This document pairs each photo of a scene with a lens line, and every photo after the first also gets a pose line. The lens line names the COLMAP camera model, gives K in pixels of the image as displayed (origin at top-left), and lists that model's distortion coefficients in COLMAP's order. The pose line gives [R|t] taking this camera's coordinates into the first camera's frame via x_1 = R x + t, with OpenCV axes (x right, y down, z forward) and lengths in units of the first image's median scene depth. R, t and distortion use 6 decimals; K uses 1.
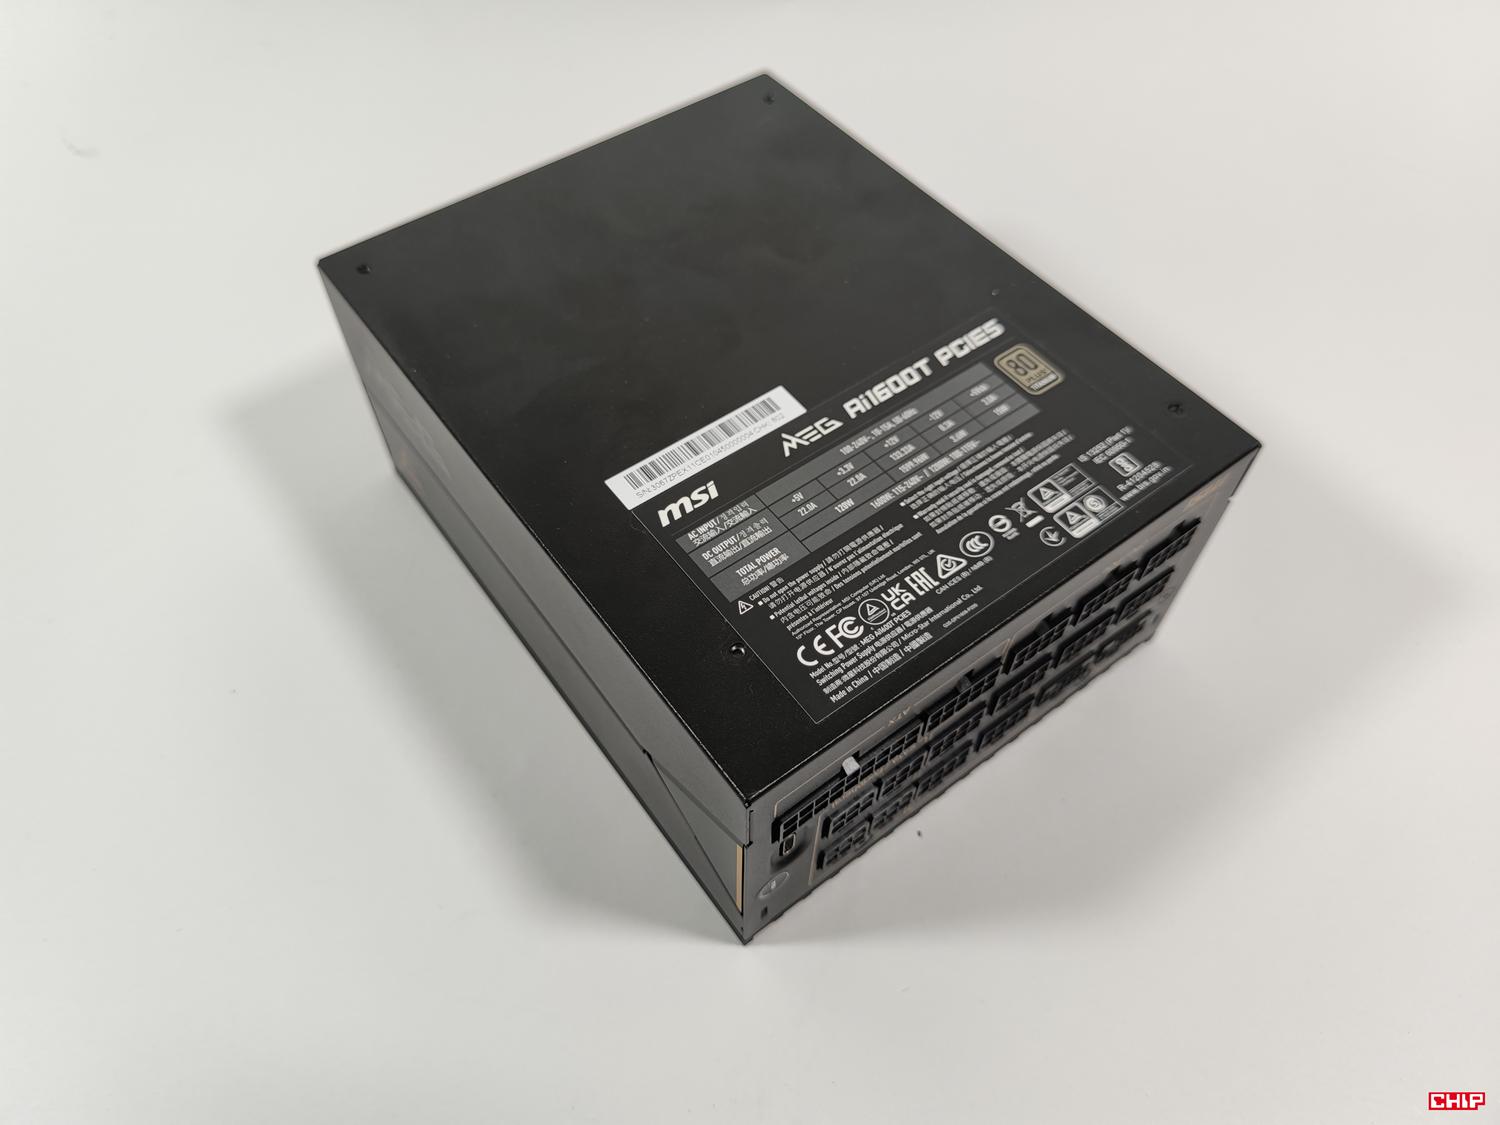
lens RADIAL K [[1120.3, 0, 750.0], [0, 1120.3, 562.5], [0, 0, 1]] dist [-0.015670, -0.003721]
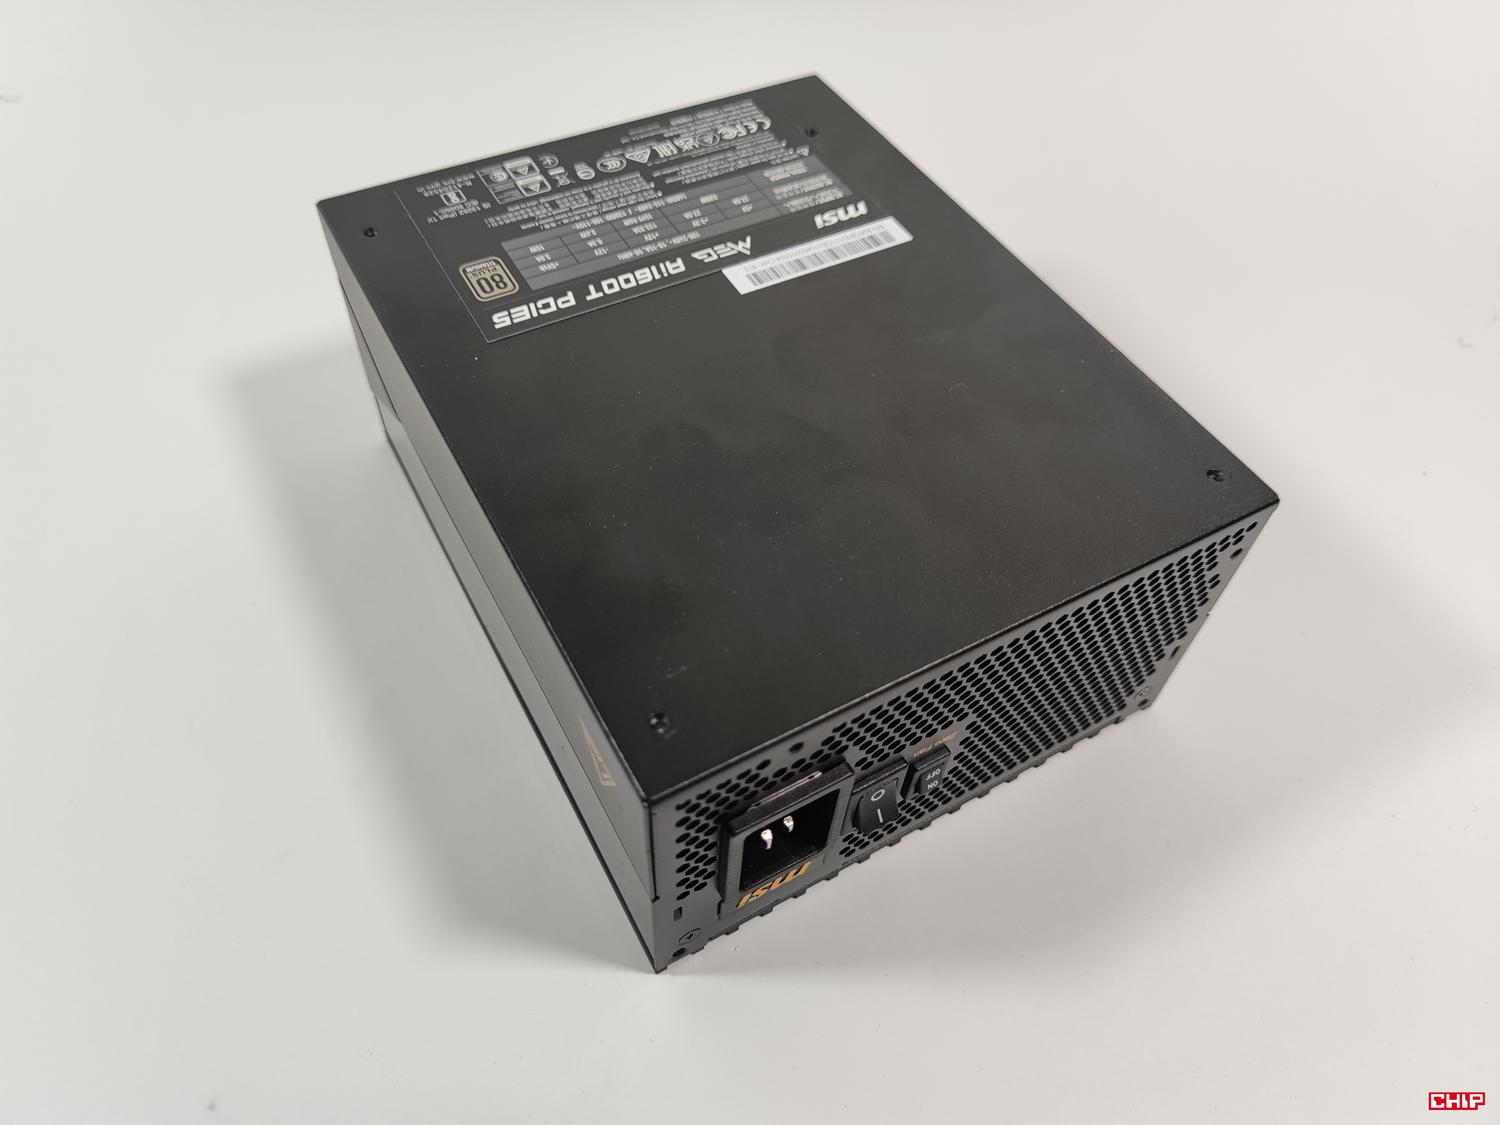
lens RADIAL K [[1120.3, 0, 750.0], [0, 1120.3, 562.5], [0, 0, 1]] dist [-0.015670, -0.003721]
pose [[-0.990123, -0.135259, 0.036902, -0.053901], [0.074264, -0.282720, 0.956323, -1.287374], [-0.118918, 0.949618, 0.289972, 1.020305]]
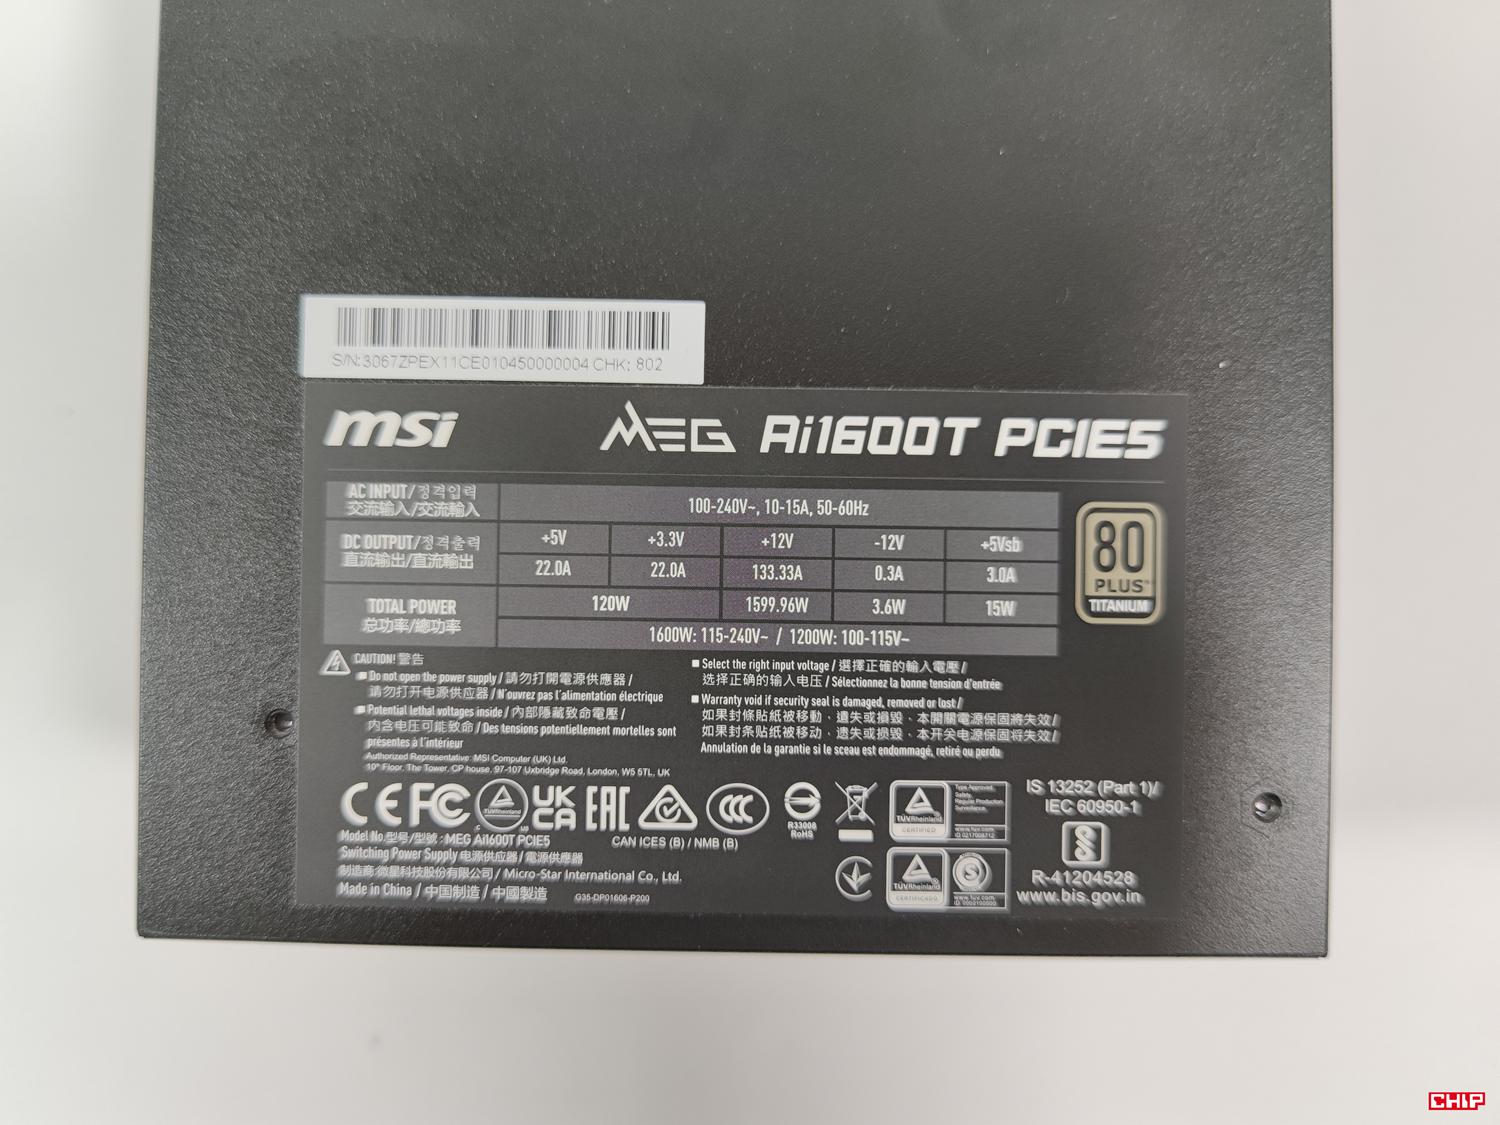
lens RADIAL K [[1120.3, 0, 750.0], [0, 1120.3, 562.5], [0, 0, 1]] dist [-0.015670, -0.003721]
pose [[0.790768, 0.612056, -0.008540, 0.132313], [-0.497270, 0.650476, 0.574111, -0.420355], [0.356944, -0.449742, 0.818733, 0.578496]]
